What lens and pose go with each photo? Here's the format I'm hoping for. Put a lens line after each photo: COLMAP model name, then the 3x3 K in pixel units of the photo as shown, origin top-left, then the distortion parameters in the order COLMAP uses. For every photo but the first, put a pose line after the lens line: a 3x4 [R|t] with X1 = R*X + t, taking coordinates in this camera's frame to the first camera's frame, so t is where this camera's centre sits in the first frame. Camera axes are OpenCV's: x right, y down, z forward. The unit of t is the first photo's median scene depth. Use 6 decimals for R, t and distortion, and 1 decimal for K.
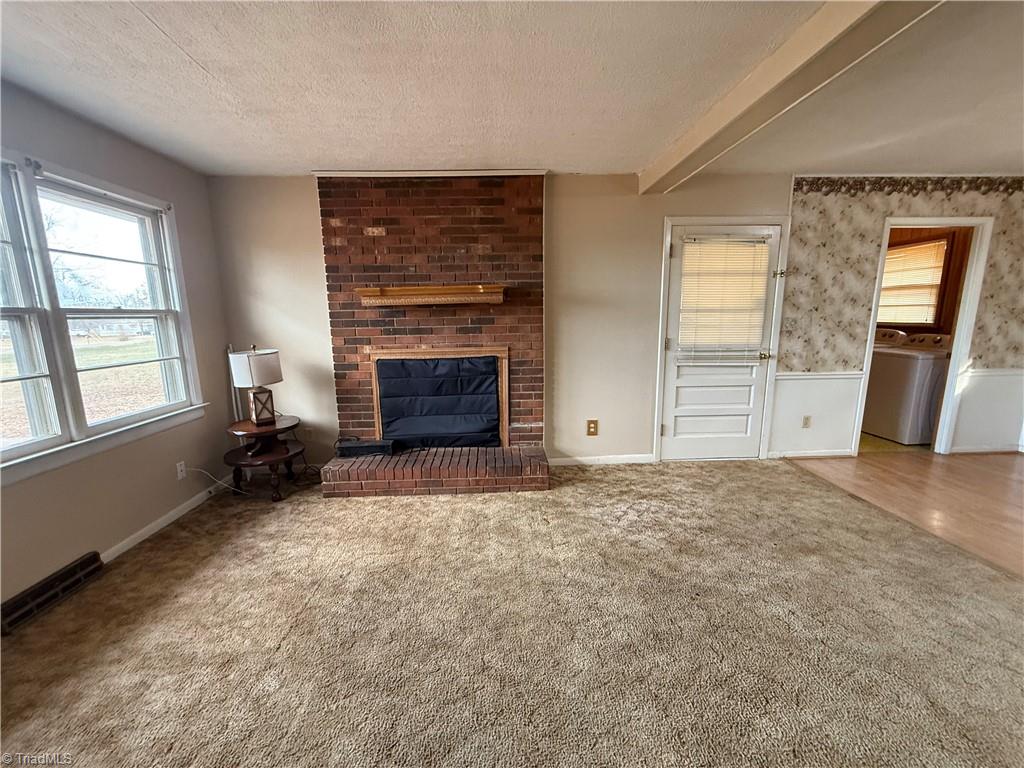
lens RADIAL K [[407.8, 0, 509.8], [0, 407.8, 384.8], [0, 0, 1]] dist [-0.000682, -0.000178]
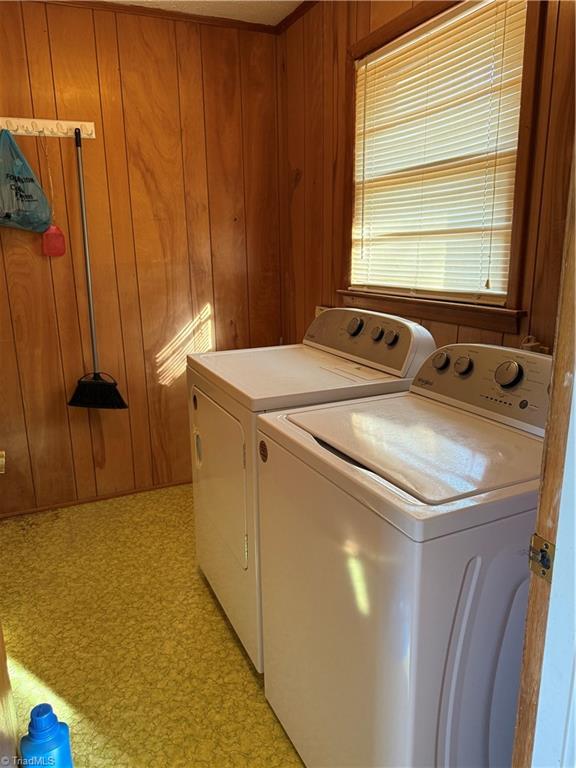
lens RADIAL K [[554.8, 0, 288.0], [0, 554.8, 384.0], [0, 0, 1]] dist [0.001096, 0.000381]
pose [[0.929695, -0.089301, 0.357342, 0.763994], [0.067198, 0.995005, 0.073825, -0.130008], [-0.362150, -0.044622, 0.931051, 0.699956]]
